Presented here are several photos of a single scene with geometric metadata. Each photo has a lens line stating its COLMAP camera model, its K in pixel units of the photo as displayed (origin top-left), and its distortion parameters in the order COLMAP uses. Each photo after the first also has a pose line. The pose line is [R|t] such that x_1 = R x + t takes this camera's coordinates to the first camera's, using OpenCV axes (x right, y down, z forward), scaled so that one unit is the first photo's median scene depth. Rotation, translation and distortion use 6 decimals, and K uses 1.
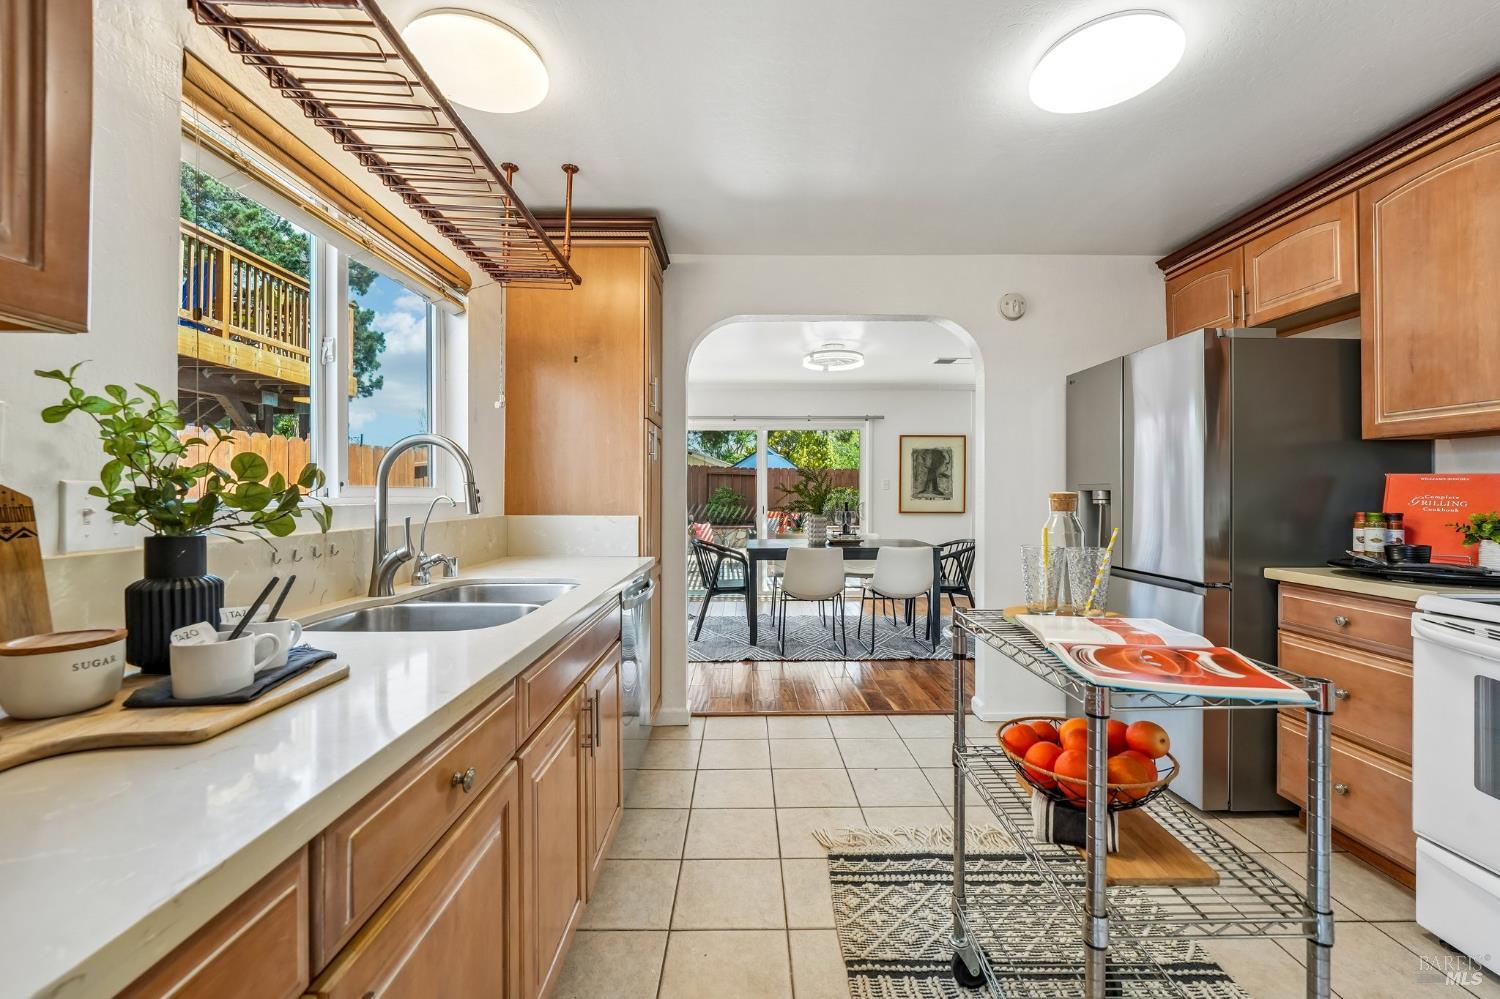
lens RADIAL K [[609.5, 0, 738.9], [0, 609.5, 490.1], [0, 0, 1]] dist [-0.018034, 0.004031]
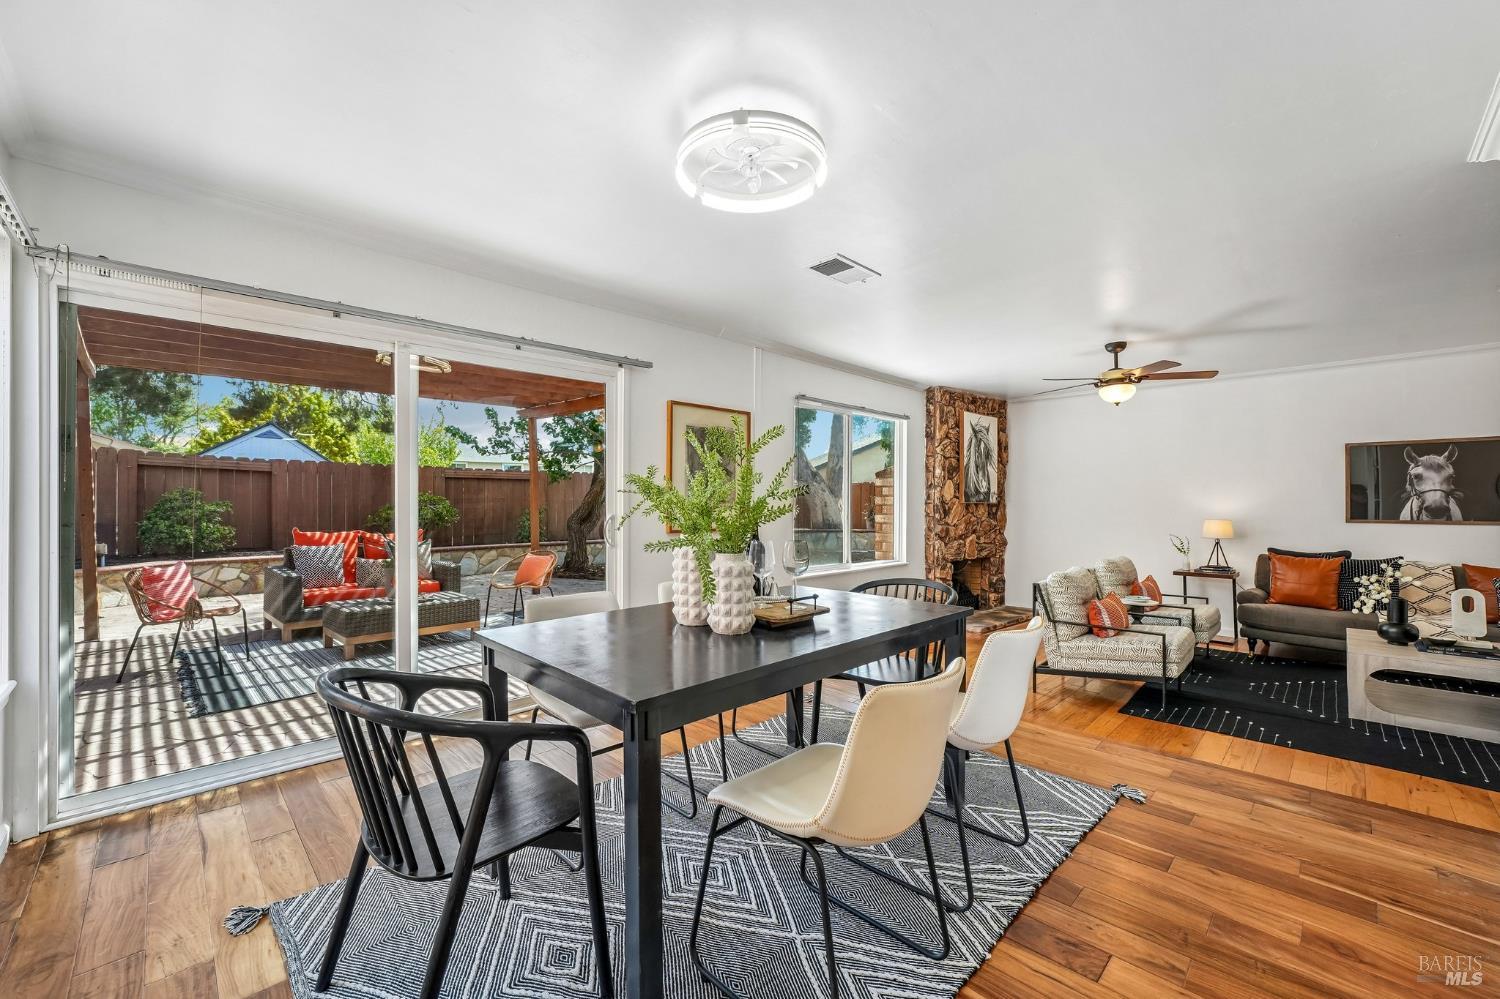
lens RADIAL K [[609.5, 0, 747.4], [0, 609.5, 496.5], [0, 0, 1]] dist [-0.018034, 0.004031]
pose [[0.711202, 0.004991, 0.702970, -0.271347], [-0.003472, 0.999988, -0.003588, 0.012361], [-0.702979, 0.000111, 0.711210, 1.527839]]
